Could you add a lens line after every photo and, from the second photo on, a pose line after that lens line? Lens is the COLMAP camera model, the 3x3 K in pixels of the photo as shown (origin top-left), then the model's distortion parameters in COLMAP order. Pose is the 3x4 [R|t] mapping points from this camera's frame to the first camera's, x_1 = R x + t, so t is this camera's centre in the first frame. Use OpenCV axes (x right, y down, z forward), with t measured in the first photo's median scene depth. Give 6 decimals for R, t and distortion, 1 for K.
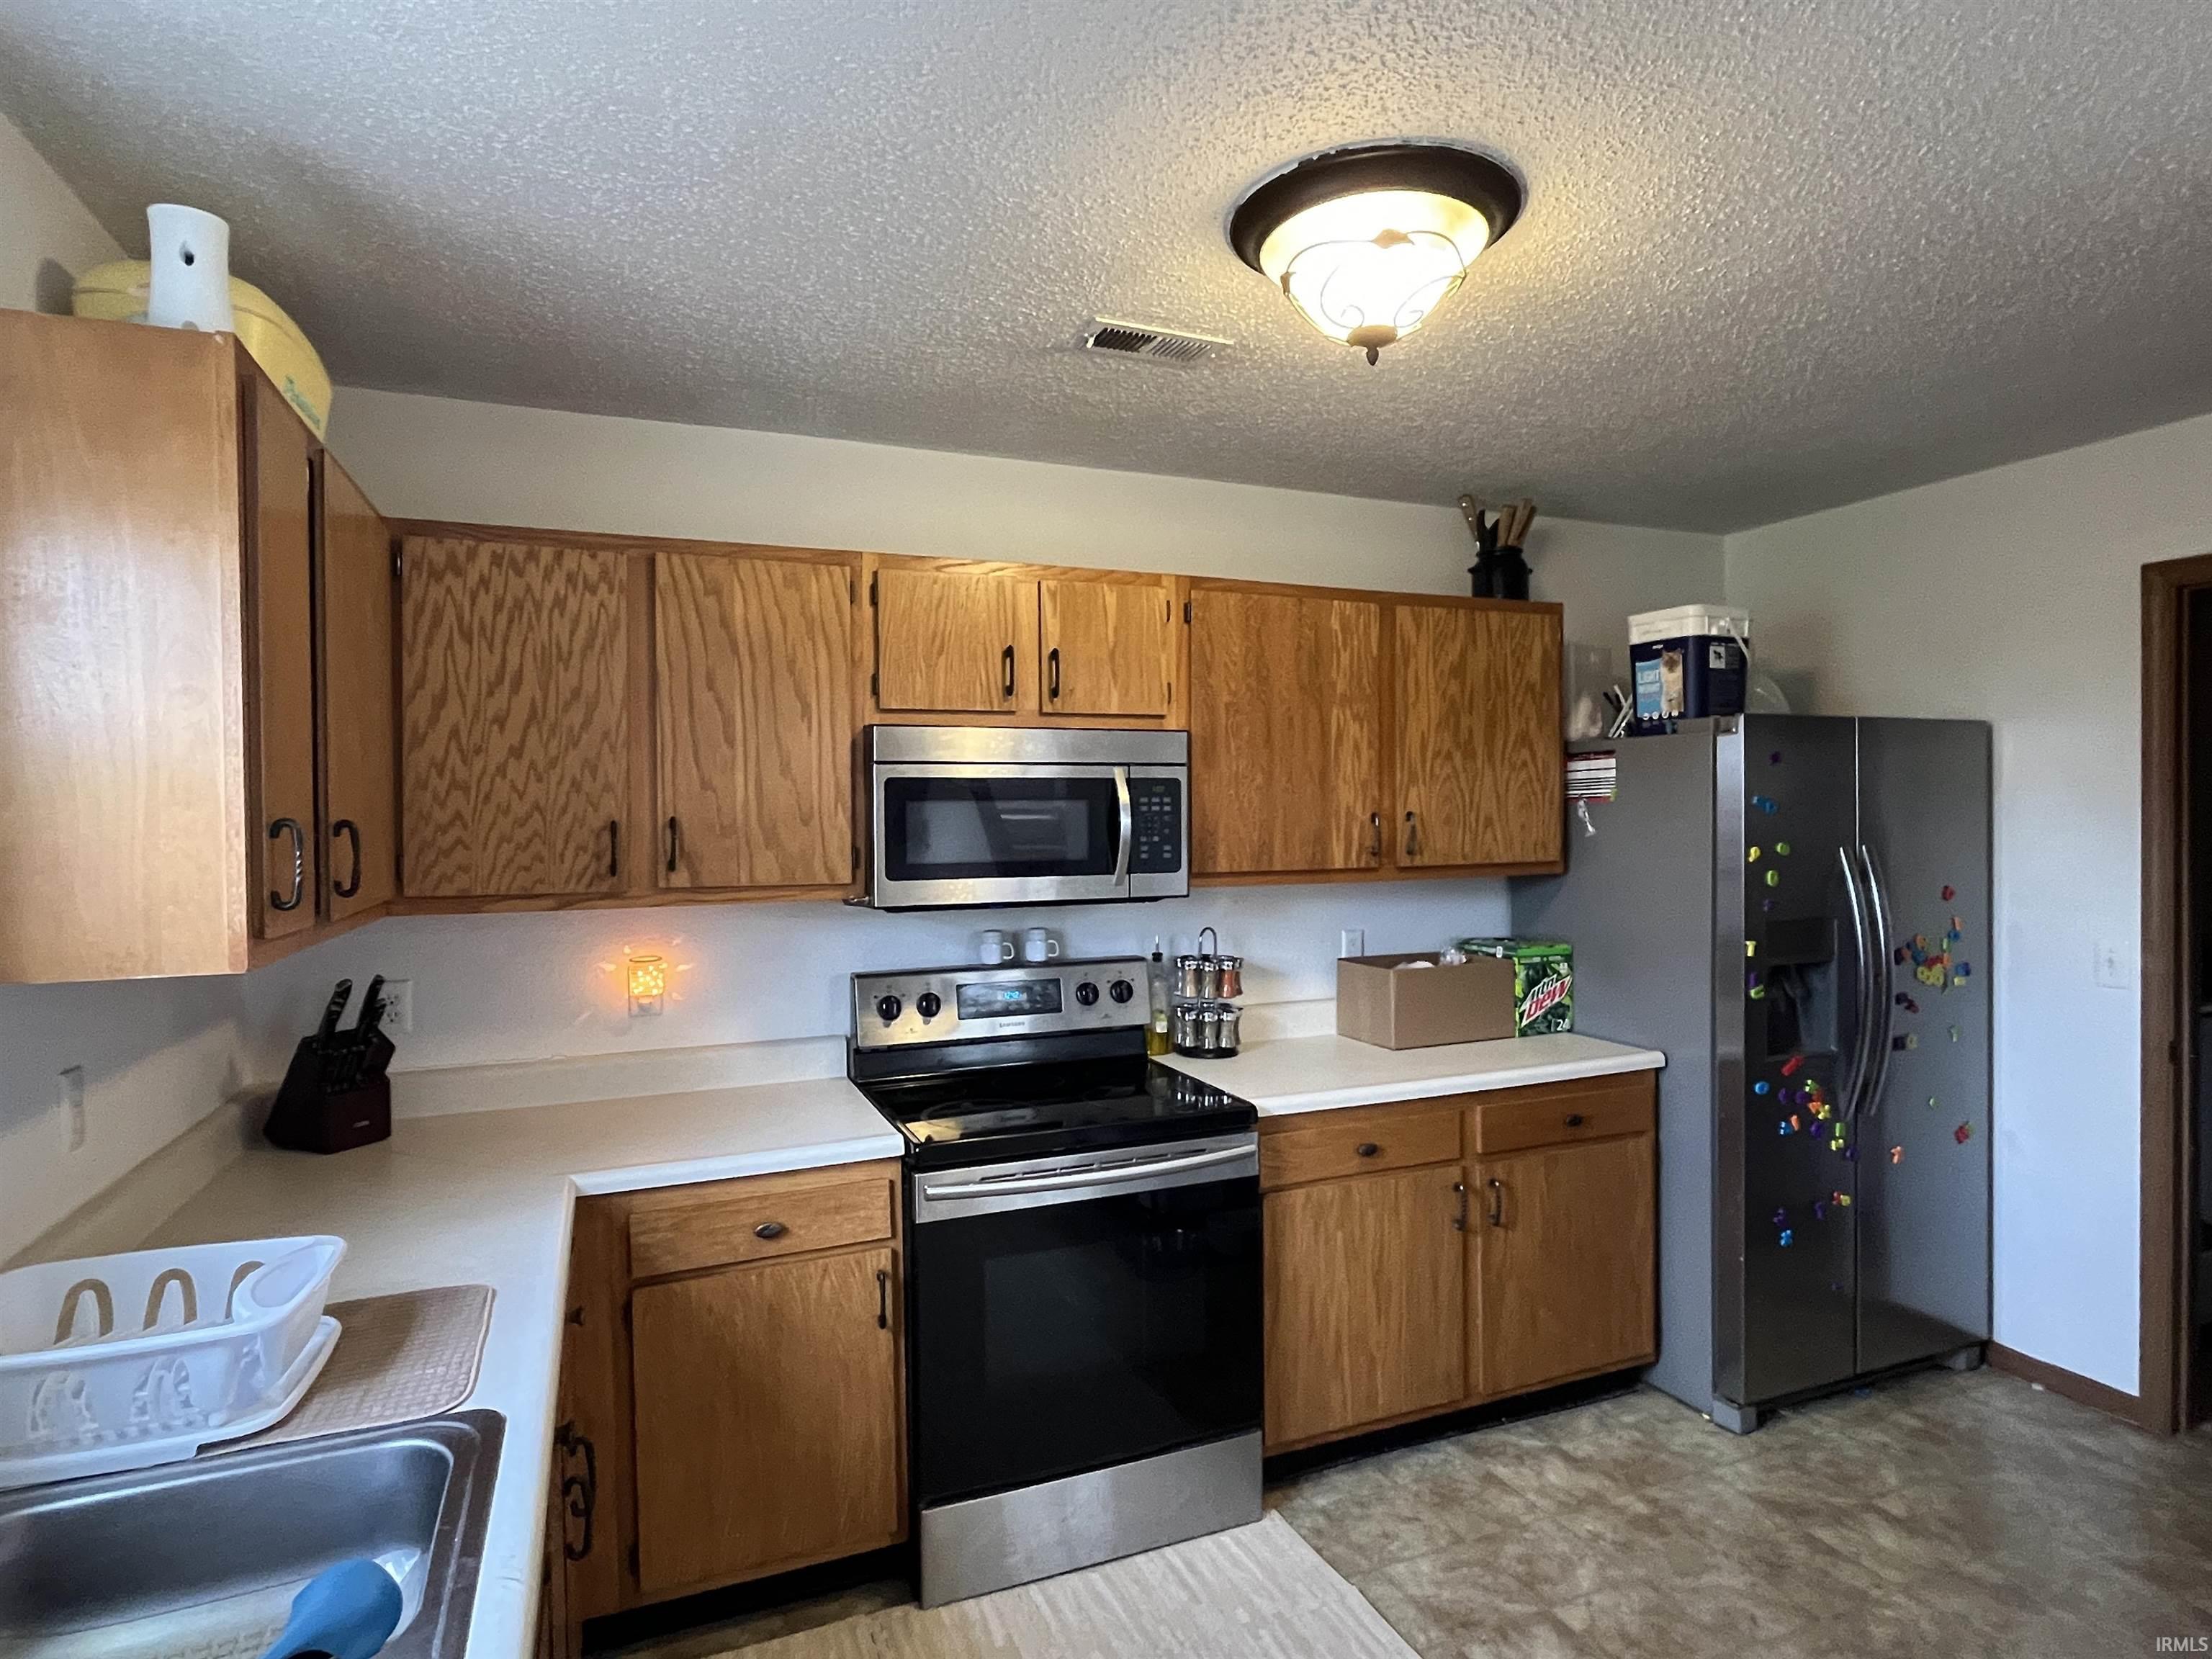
lens RADIAL K [[1180.1, 0, 1086.7], [0, 1180.1, 834.4], [0, 0, 1]] dist [-0.002128, -0.000432]
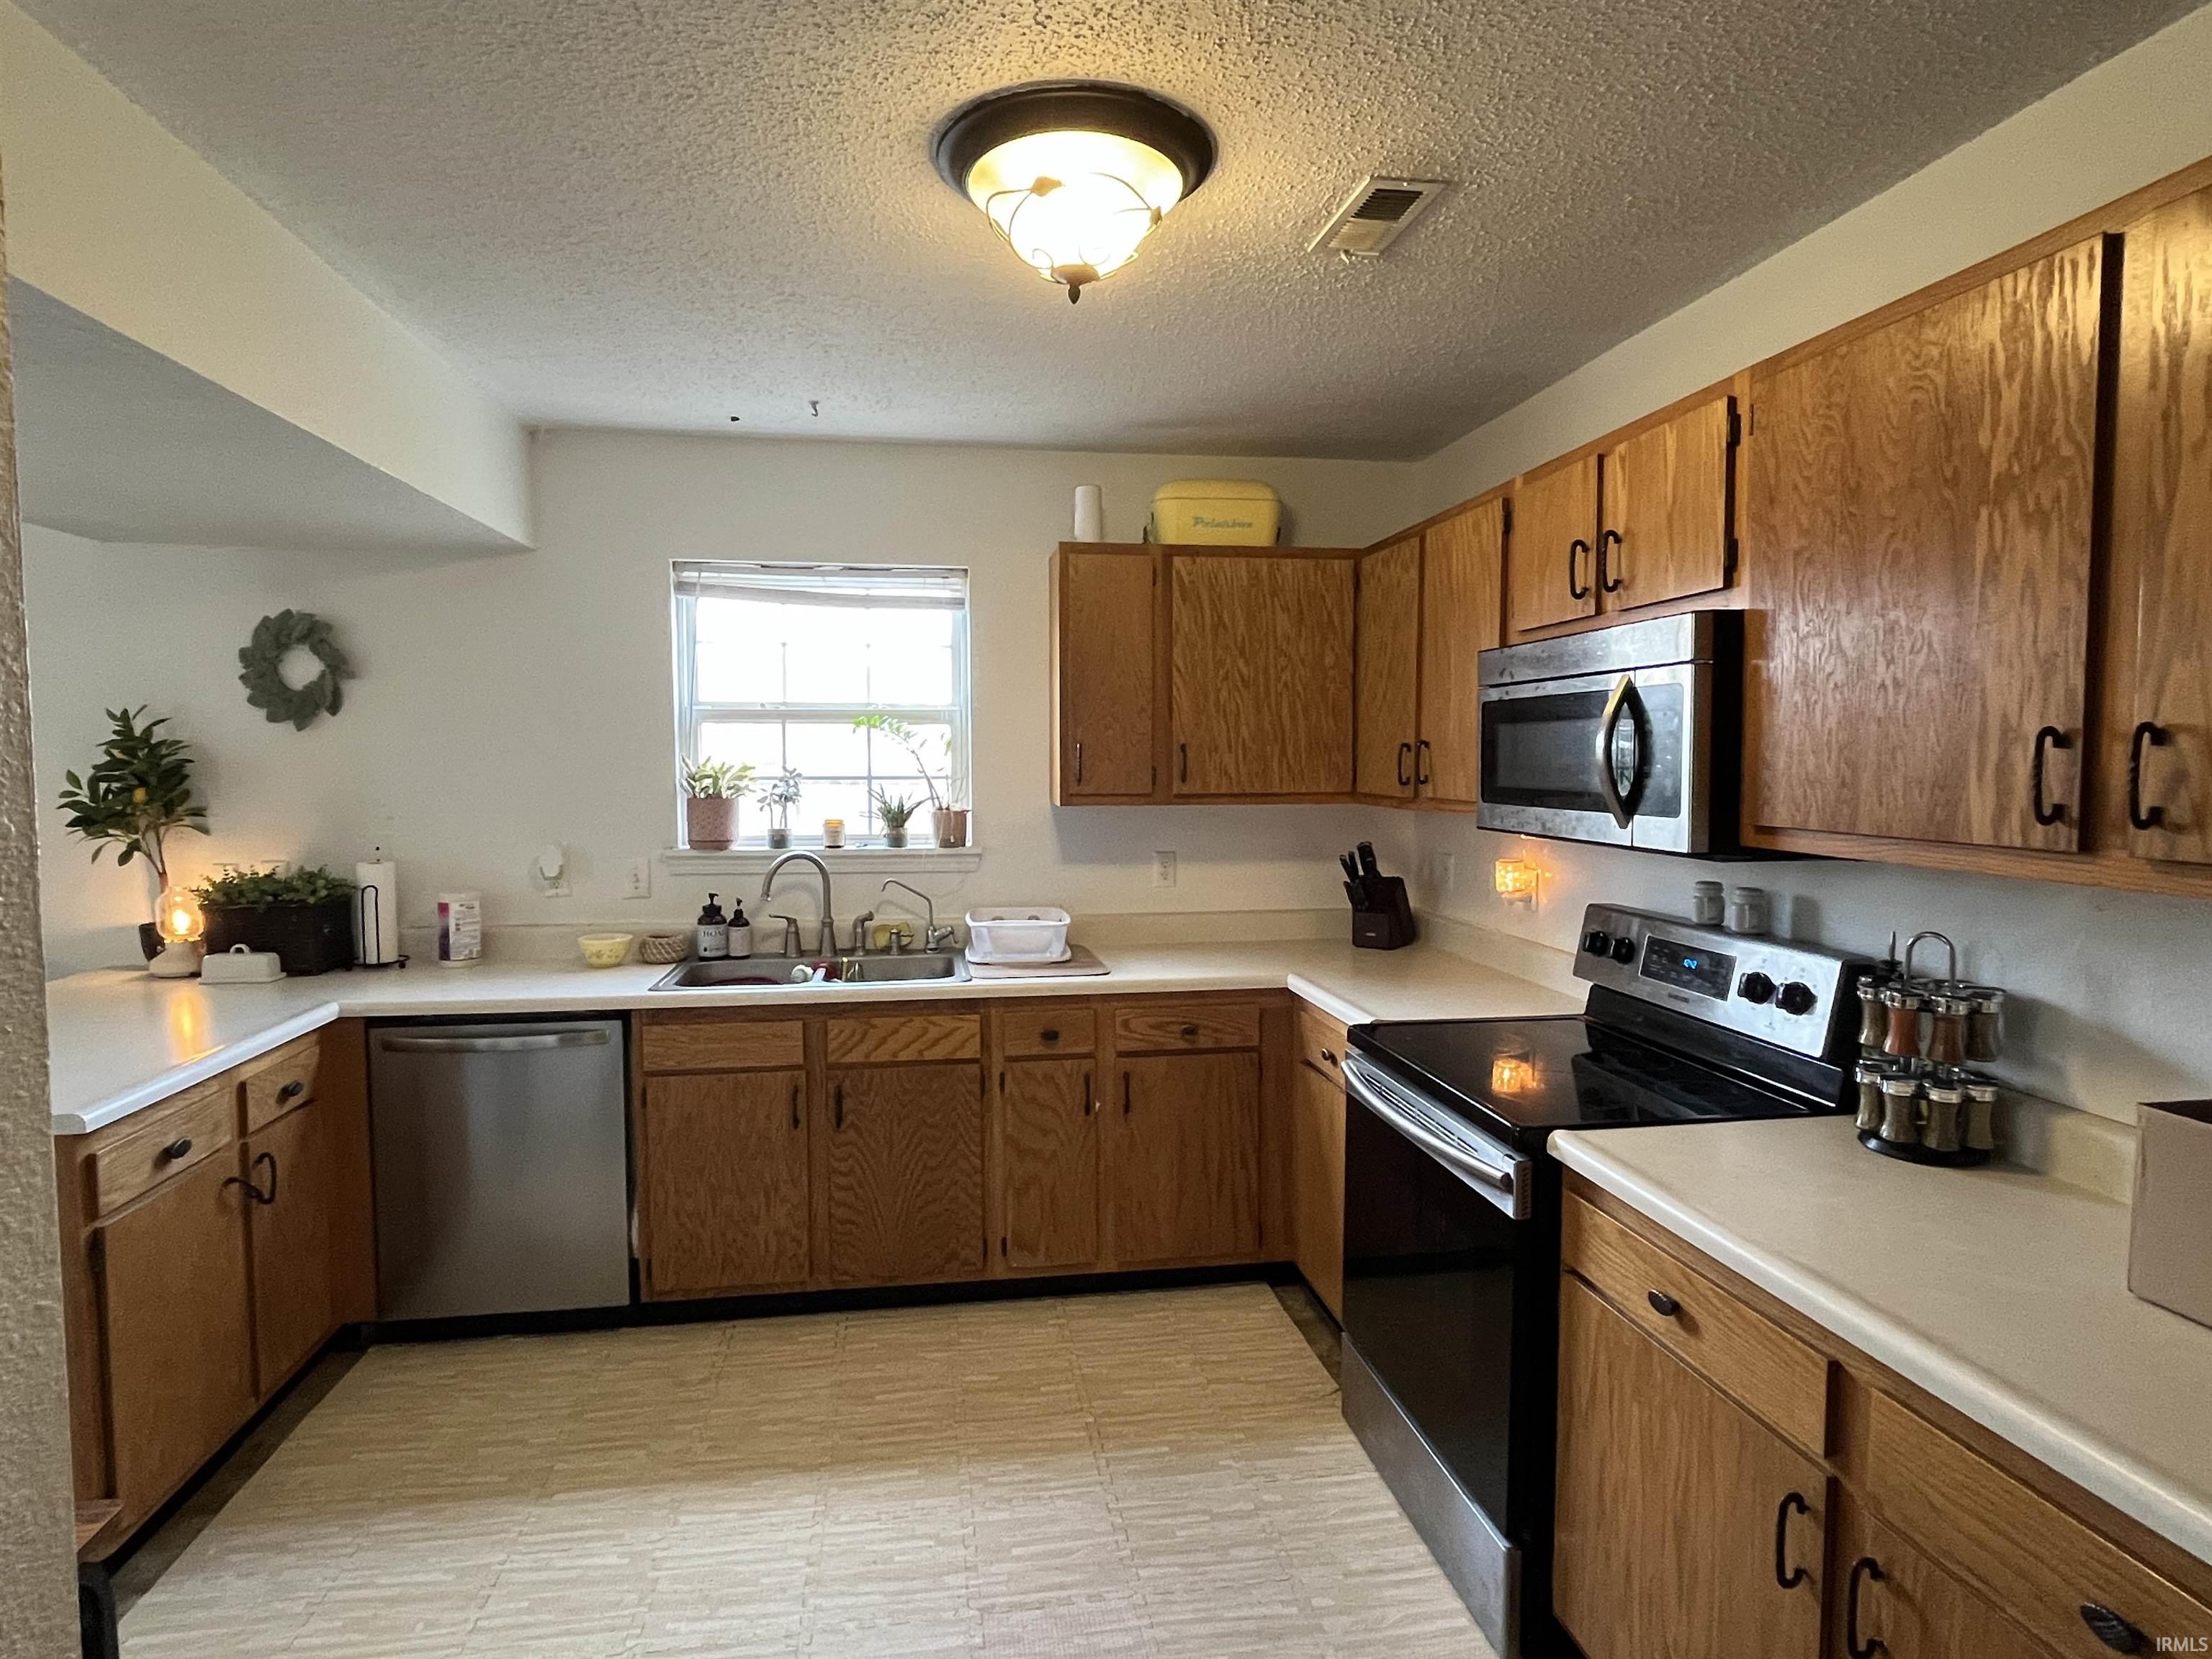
lens RADIAL K [[1180.1, 0, 1102.0], [0, 1180.1, 823.2], [0, 0, 1]] dist [-0.002128, -0.000432]
pose [[-0.226070, 0.064552, -0.971970, 0.834840], [-0.013210, 0.997507, 0.069321, -0.008682], [0.974022, 0.028511, -0.224654, 0.829270]]
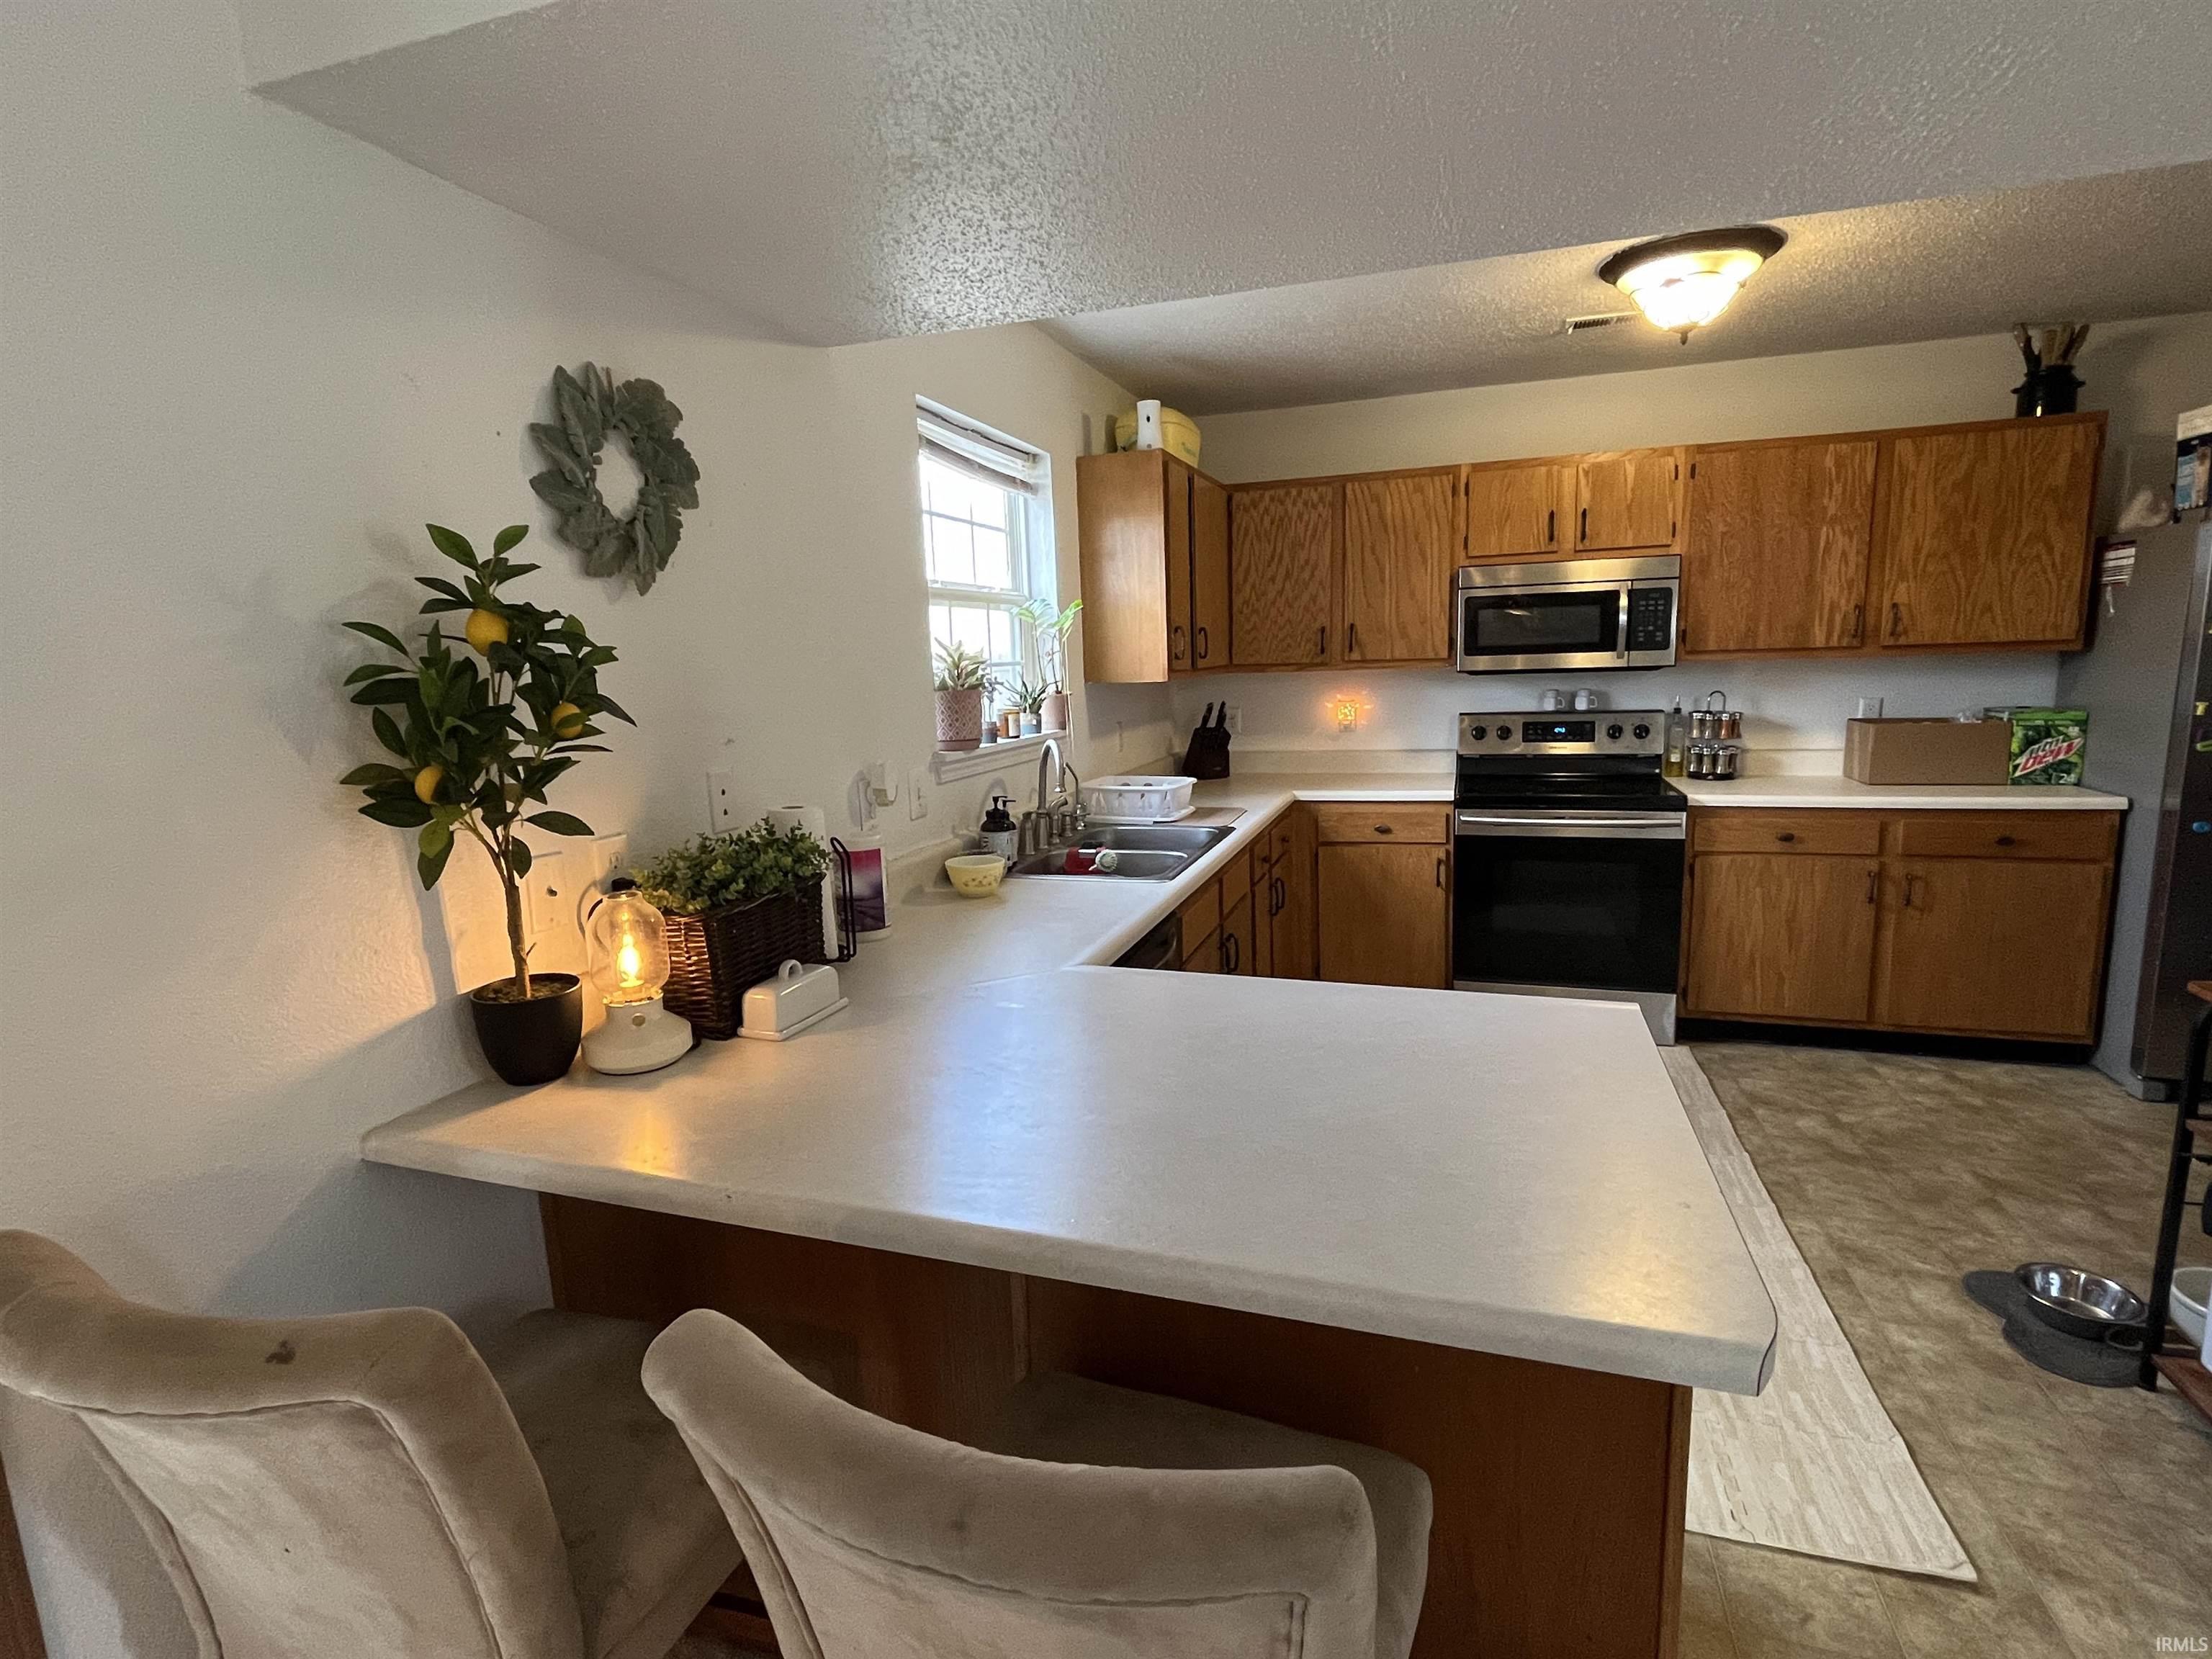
lens RADIAL K [[1064.7, 0, 1090.7], [0, 1064.7, 834.5], [0, 0, 1]] dist [-0.011255, -0.001045]
pose [[0.751489, 0.093698, -0.653058, 0.438999], [0.017417, 0.986701, 0.161611, 0.033133], [0.659515, -0.132823, 0.739863, -0.546195]]
